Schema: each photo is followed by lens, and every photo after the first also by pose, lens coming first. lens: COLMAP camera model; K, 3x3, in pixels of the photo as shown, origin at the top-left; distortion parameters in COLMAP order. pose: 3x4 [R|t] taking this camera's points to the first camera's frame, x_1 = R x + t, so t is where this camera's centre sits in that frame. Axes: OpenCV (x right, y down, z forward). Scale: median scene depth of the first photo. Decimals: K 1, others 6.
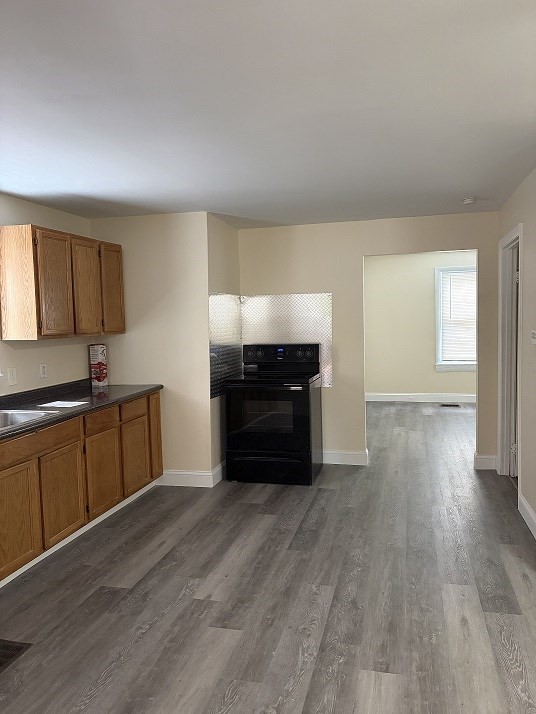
lens RADIAL K [[541.1, 0, 268.0], [0, 541.1, 360.3], [0, 0, 1]] dist [0.010376, -0.003892]
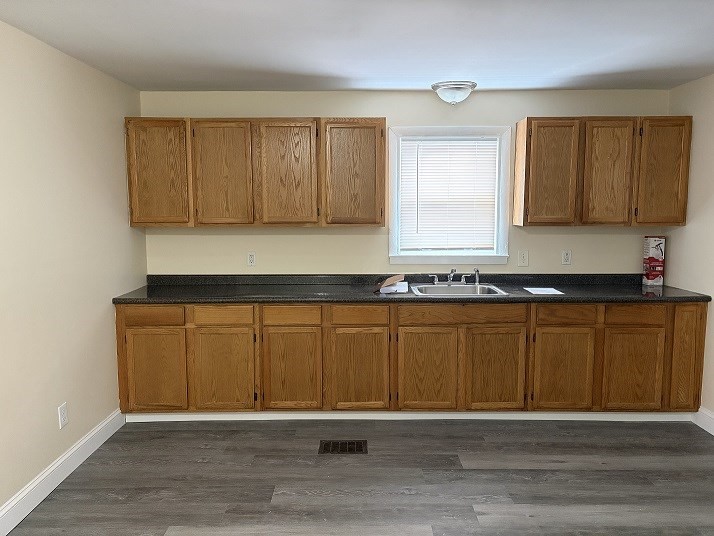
lens RADIAL K [[541.1, 0, 356.0], [0, 541.1, 264.0], [0, 0, 1]] dist [0.010376, -0.003892]
pose [[0.244262, 0.129666, -0.961001, 0.525822], [-0.085448, 0.990043, 0.111866, -0.054974], [0.965937, 0.054791, 0.252909, 0.418738]]
